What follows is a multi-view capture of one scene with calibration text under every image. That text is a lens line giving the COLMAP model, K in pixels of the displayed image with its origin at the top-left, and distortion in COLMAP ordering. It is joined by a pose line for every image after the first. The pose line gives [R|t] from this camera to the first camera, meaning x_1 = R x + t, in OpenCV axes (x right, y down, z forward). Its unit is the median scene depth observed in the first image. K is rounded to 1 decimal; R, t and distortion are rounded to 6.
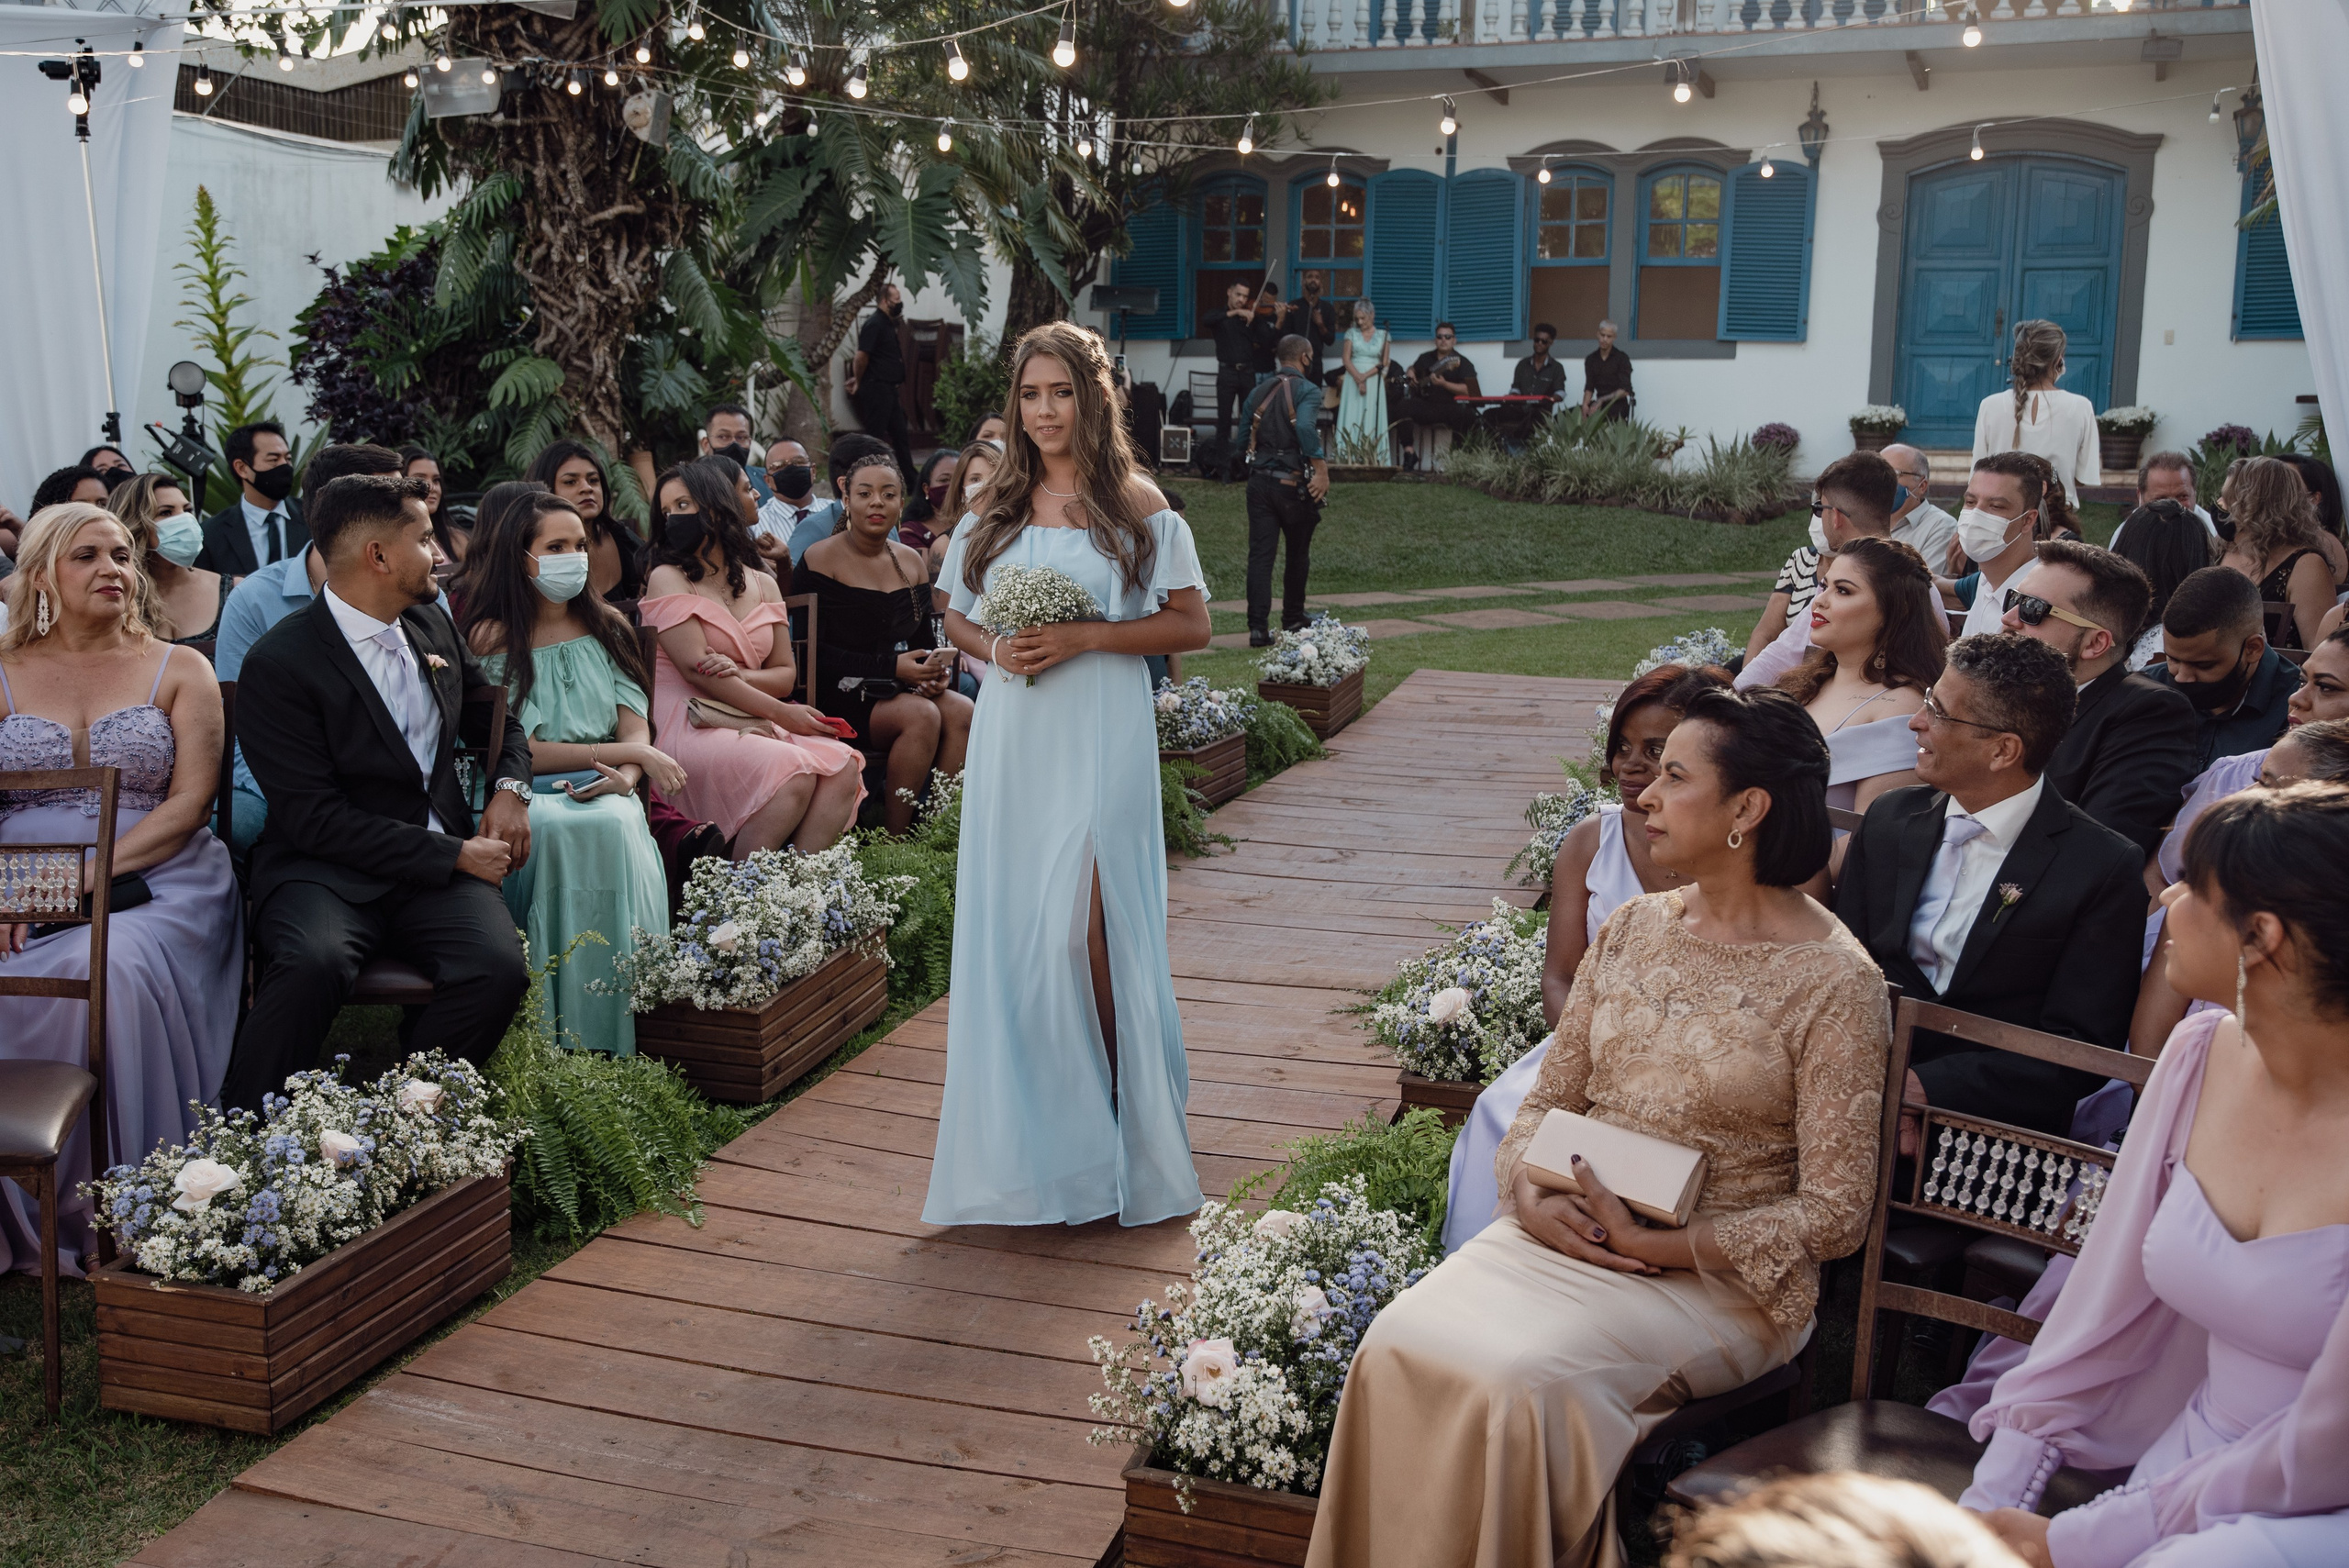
lens RADIAL K [[2613.8, 0, 1166.9], [0, 2613.8, 779.9], [0, 0, 1]] dist [0.042764, 0.000000]
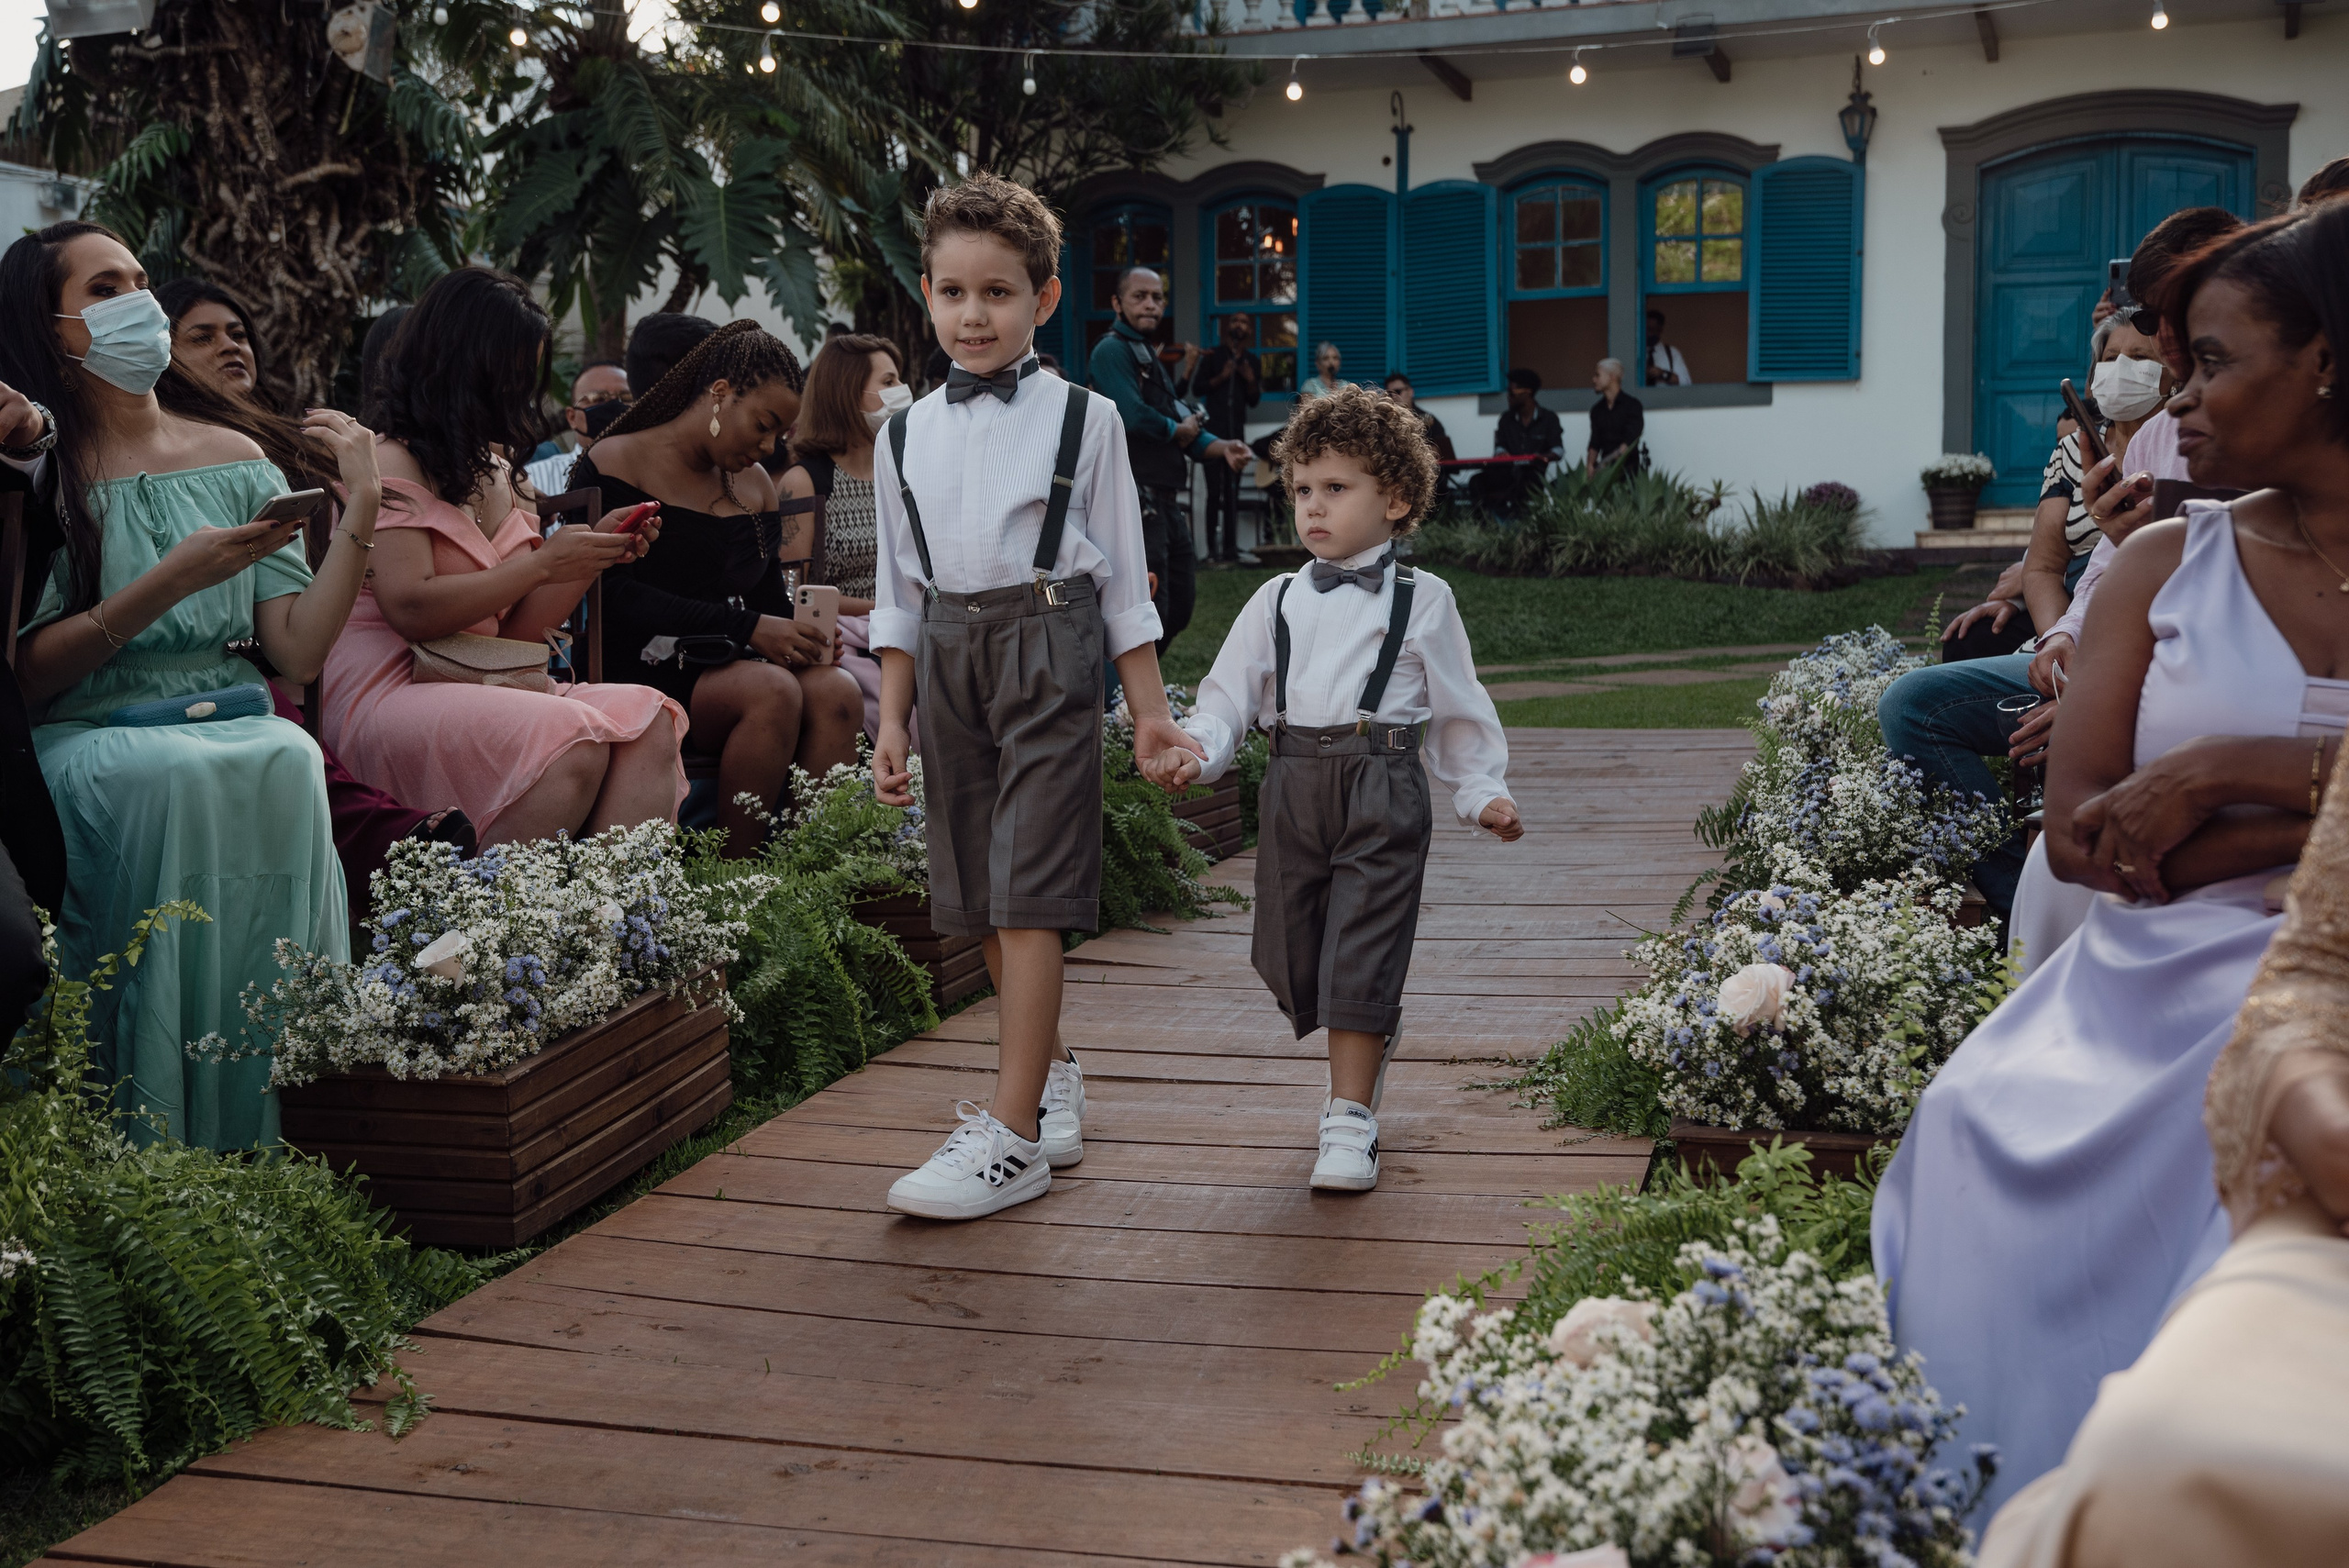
lens RADIAL K [[3077.7, 0, 1168.6], [0, 3077.7, 778.2], [0, 0, 1]] dist [0.100055, 0.000000]
pose [[0.998476, -0.032079, 0.044915, -0.014125], [0.035687, 0.995995, -0.081983, 0.028626], [-0.042106, 0.083461, 0.995621, 0.111583]]
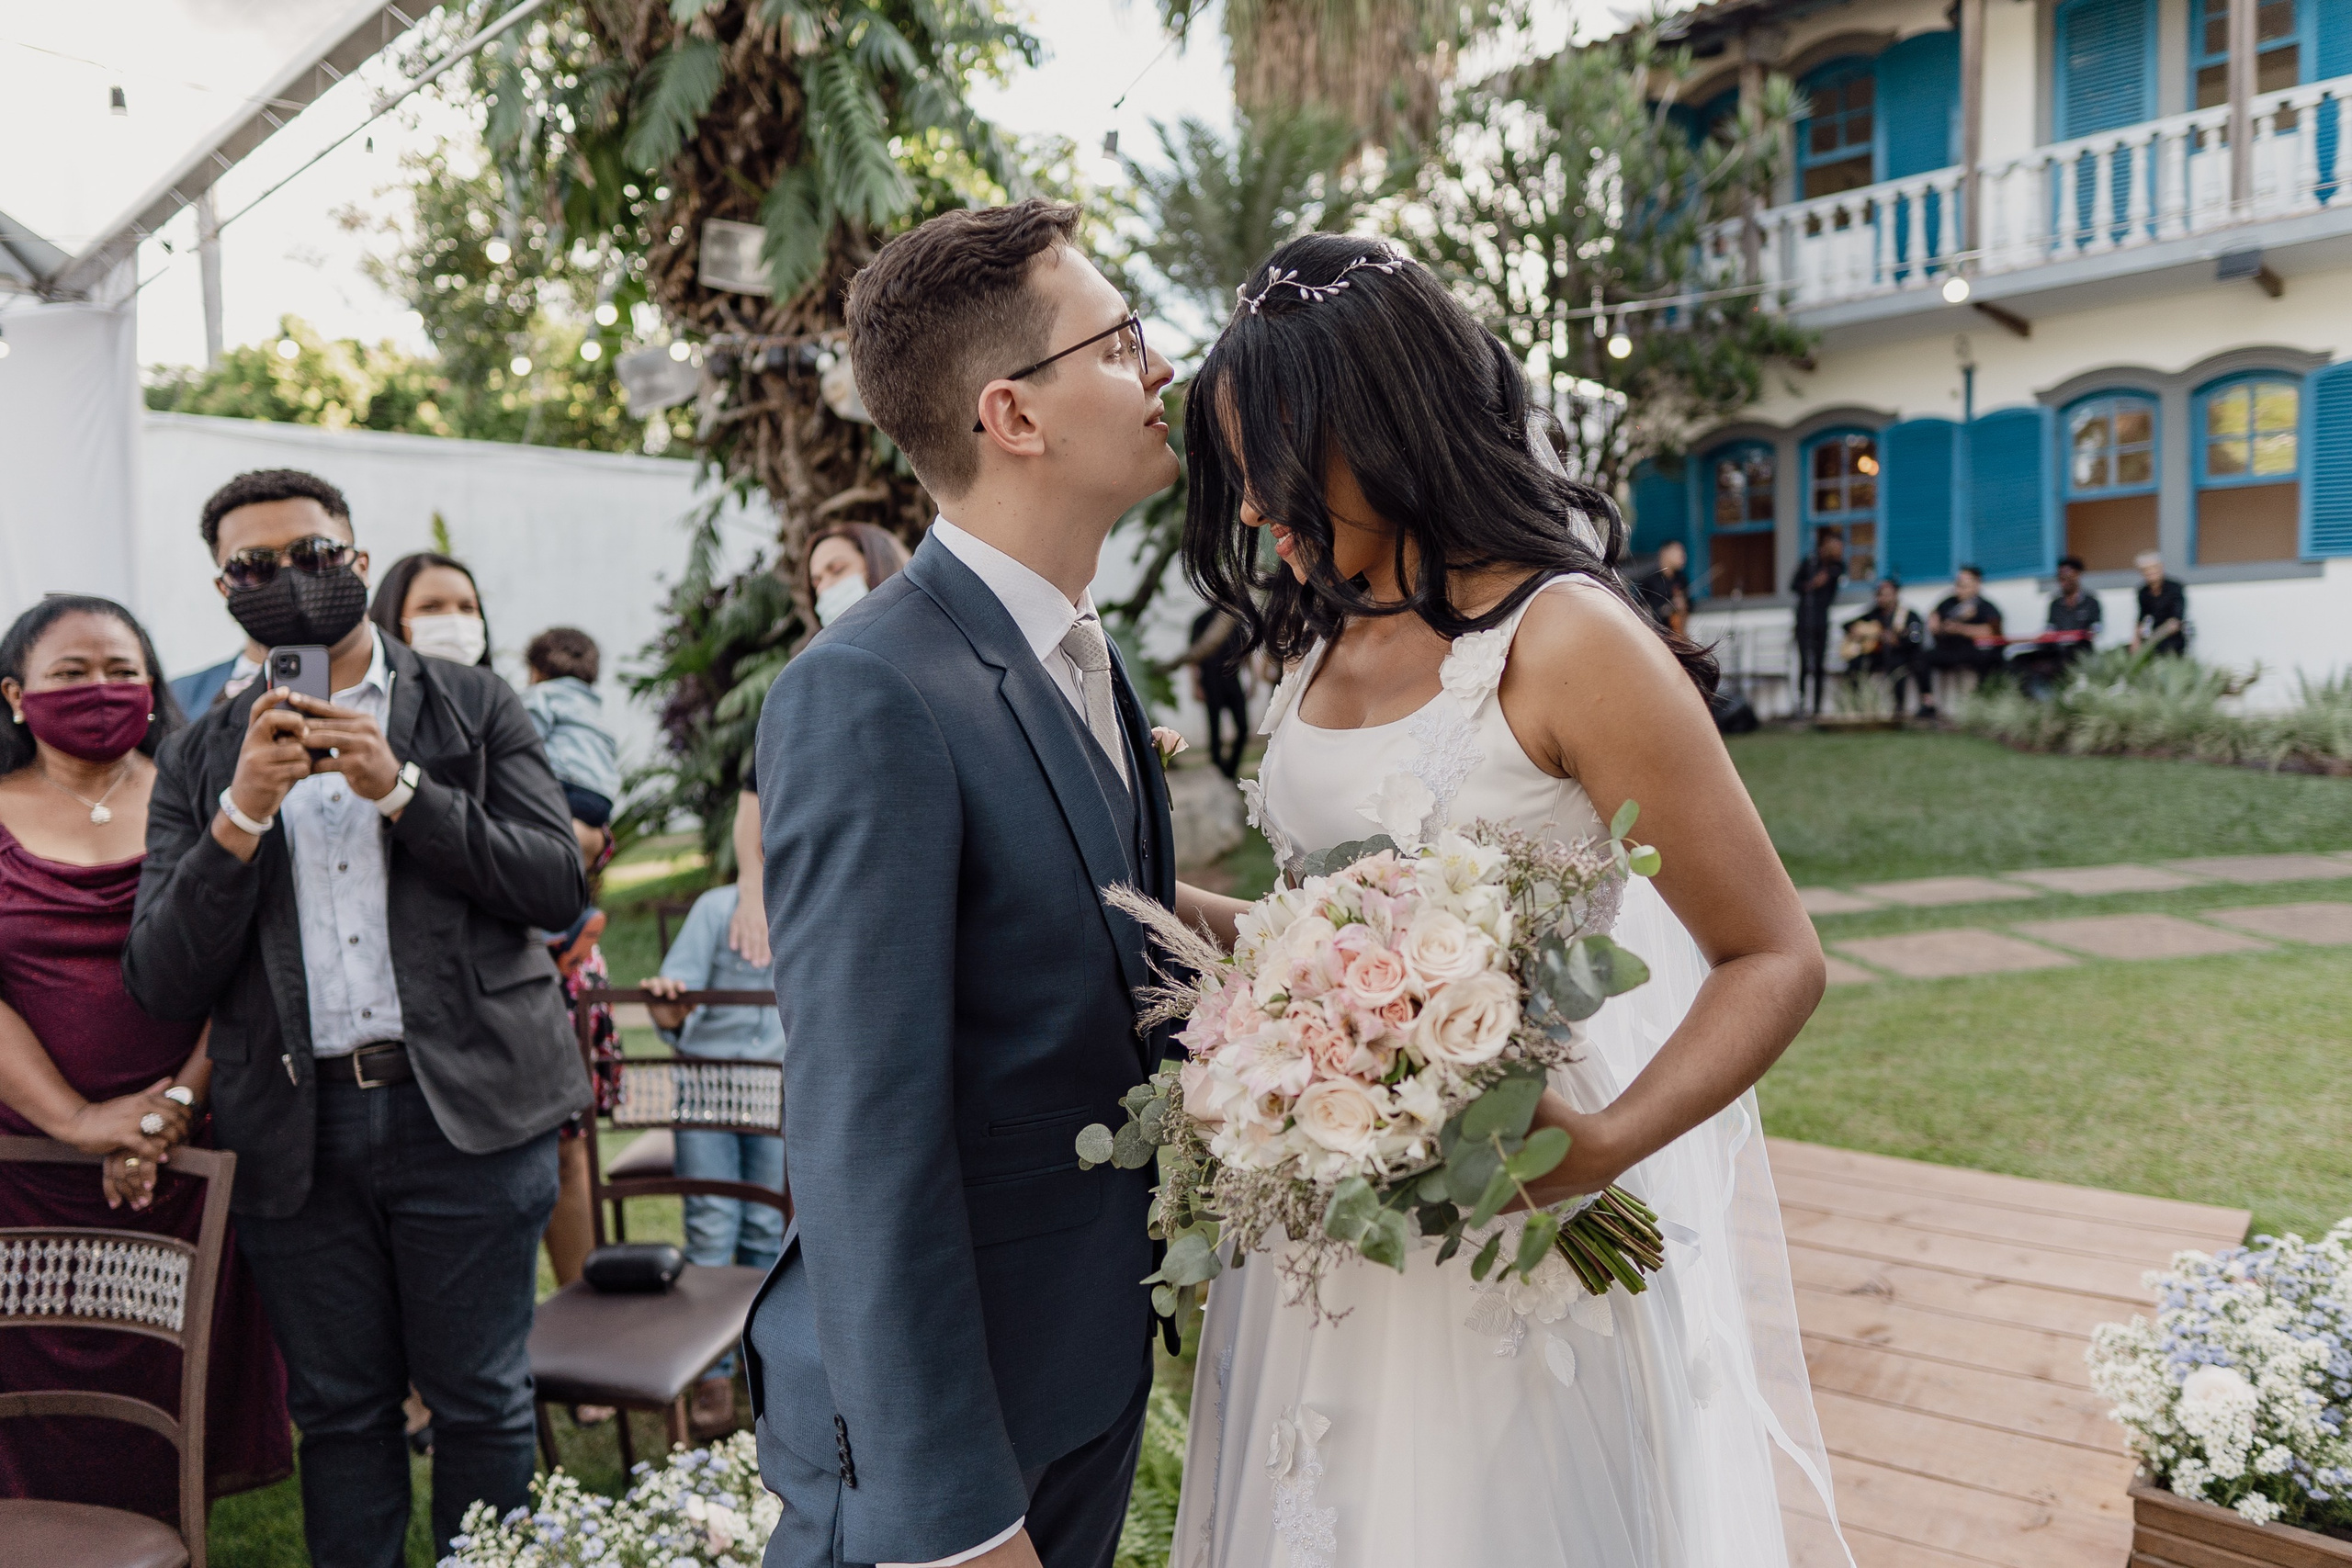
lens RADIAL K [[1572.9, 0, 1180.2], [0, 1572.9, 791.2], [0, 0, 1]] dist [-0.022597, 0.004949]
pose [[0.913509, -0.023399, -0.406146, 0.096949], [-0.003860, 0.997801, -0.066168, -0.067805], [0.406801, 0.062013, 0.911410, 0.473265]]
